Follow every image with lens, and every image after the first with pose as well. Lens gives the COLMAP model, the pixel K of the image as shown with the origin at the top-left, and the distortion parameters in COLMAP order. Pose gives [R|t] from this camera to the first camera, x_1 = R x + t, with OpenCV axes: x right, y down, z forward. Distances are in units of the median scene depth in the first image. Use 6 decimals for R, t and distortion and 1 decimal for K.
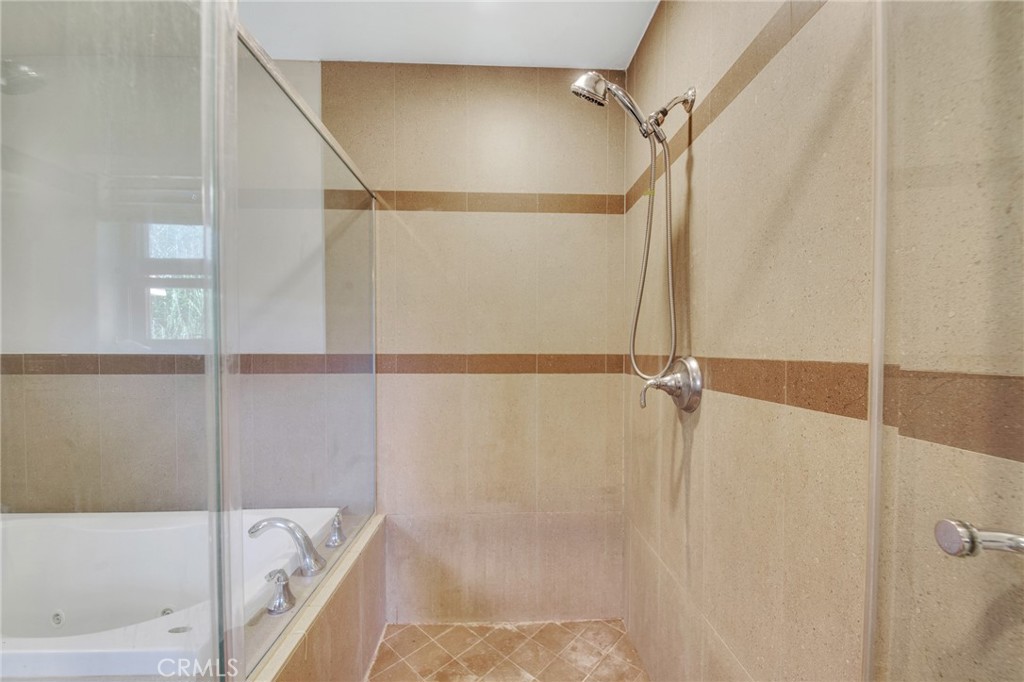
lens RADIAL K [[412.6, 0, 518.0], [0, 412.6, 357.6], [0, 0, 1]] dist [0.016056, -0.010000]
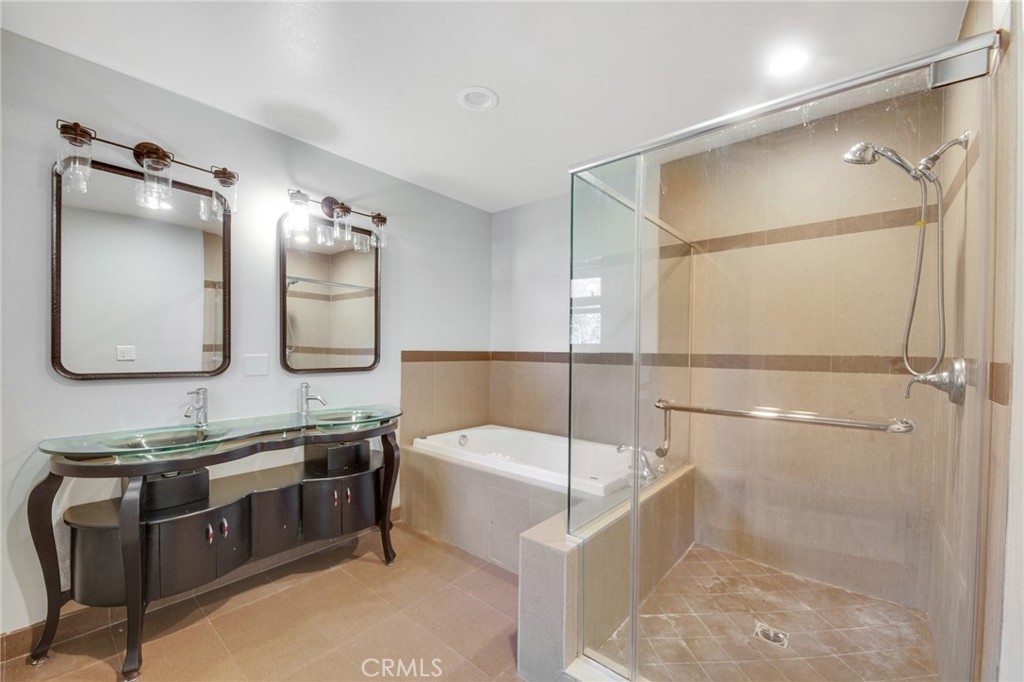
lens RADIAL K [[412.6, 0, 518.0], [0, 412.6, 357.6], [0, 0, 1]] dist [0.016056, -0.010000]
pose [[0.738677, 0.020183, -0.673757, 0.192376], [-0.024614, 0.999693, 0.002961, 0.016030], [0.673610, 0.014397, 0.738947, -0.496735]]
